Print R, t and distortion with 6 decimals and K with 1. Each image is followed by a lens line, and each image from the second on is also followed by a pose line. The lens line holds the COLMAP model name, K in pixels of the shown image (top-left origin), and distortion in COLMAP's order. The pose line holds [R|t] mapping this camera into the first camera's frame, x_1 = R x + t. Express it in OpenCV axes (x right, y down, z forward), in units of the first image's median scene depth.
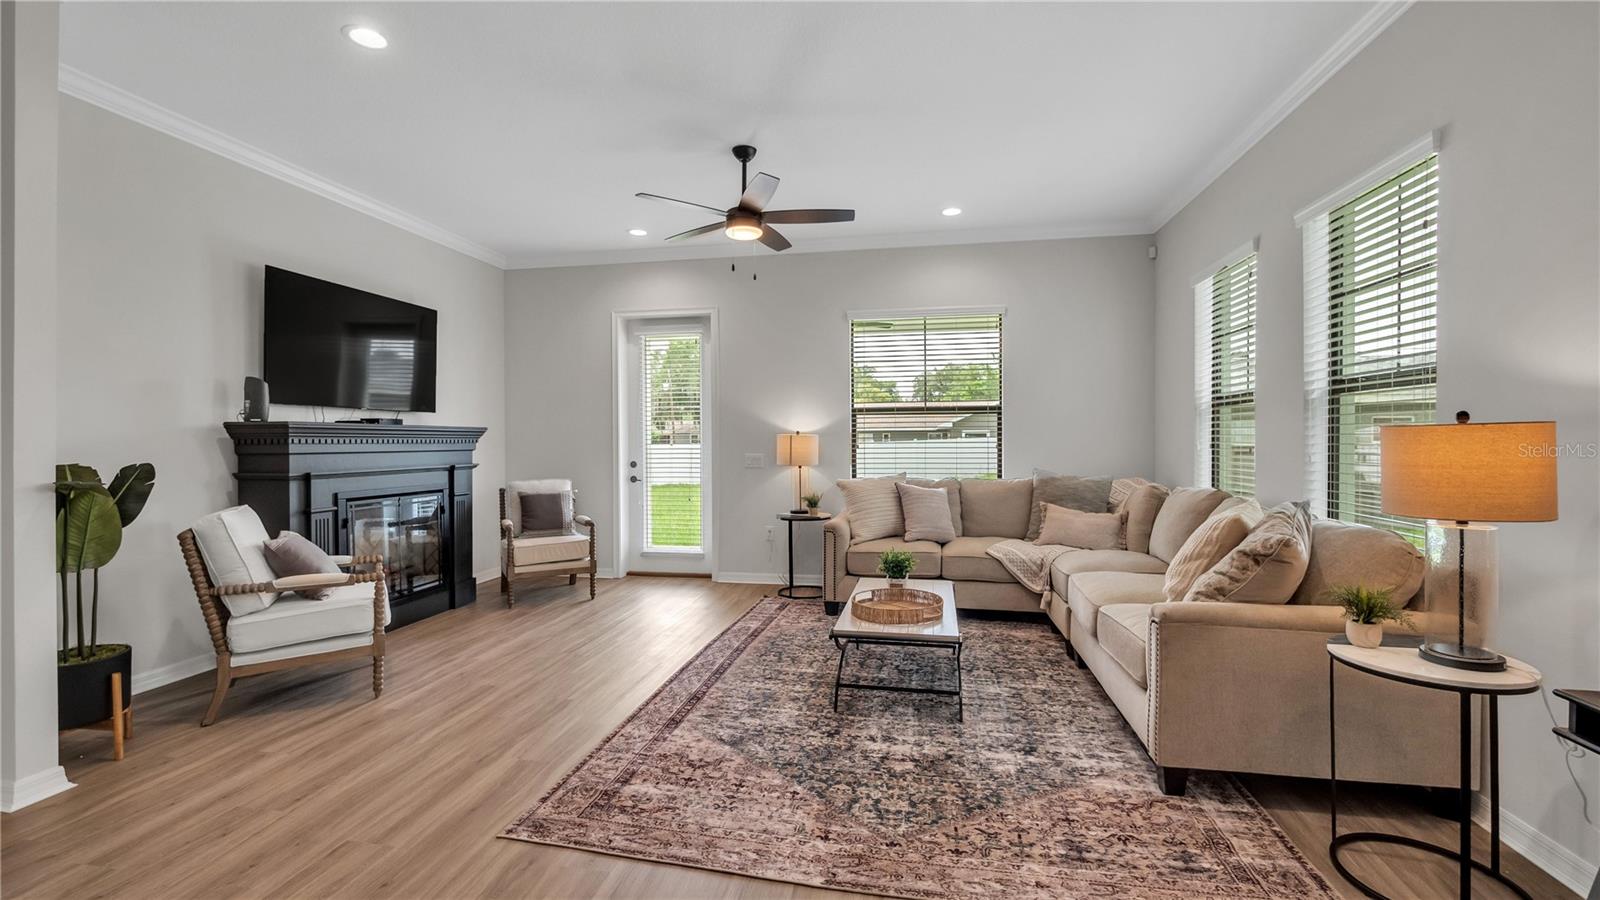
lens RADIAL K [[674.0, 0, 802.4], [0, 674.0, 437.7], [0, 0, 1]] dist [-0.000682, -0.000006]
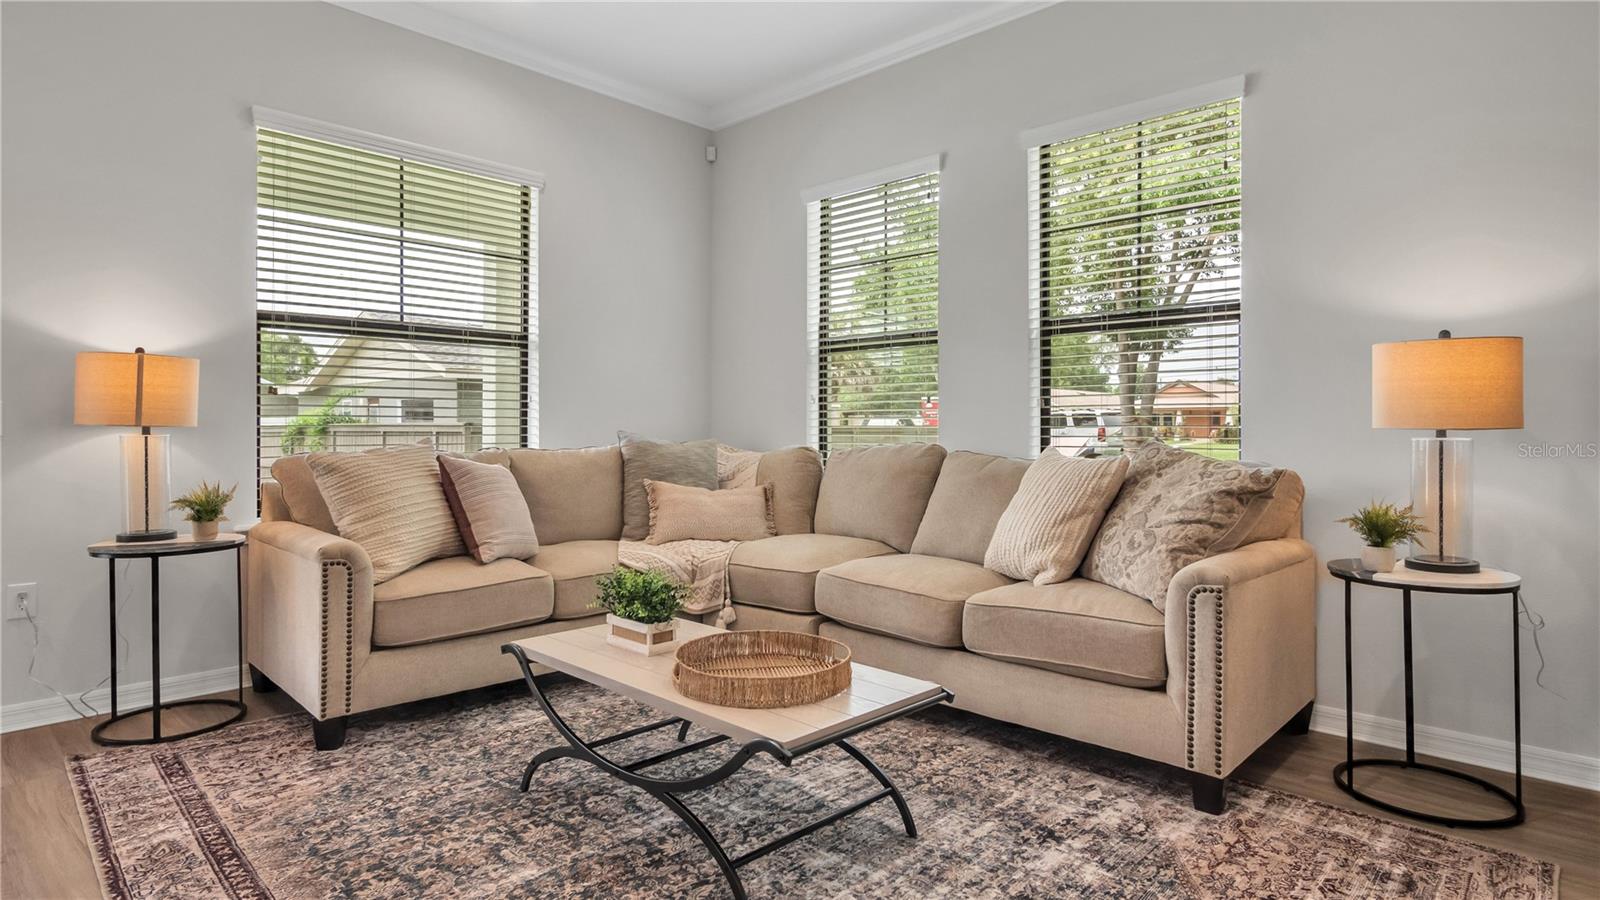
lens RADIAL K [[853.4, 0, 803.5], [0, 853.4, 420.4], [0, 0, 1]] dist [0.000881, 0.000111]
pose [[0.554755, 0.014277, 0.831892, -0.352851], [-0.007247, 0.999898, -0.012328, 0.064507], [-0.831982, 0.000810, 0.554801, 0.562109]]
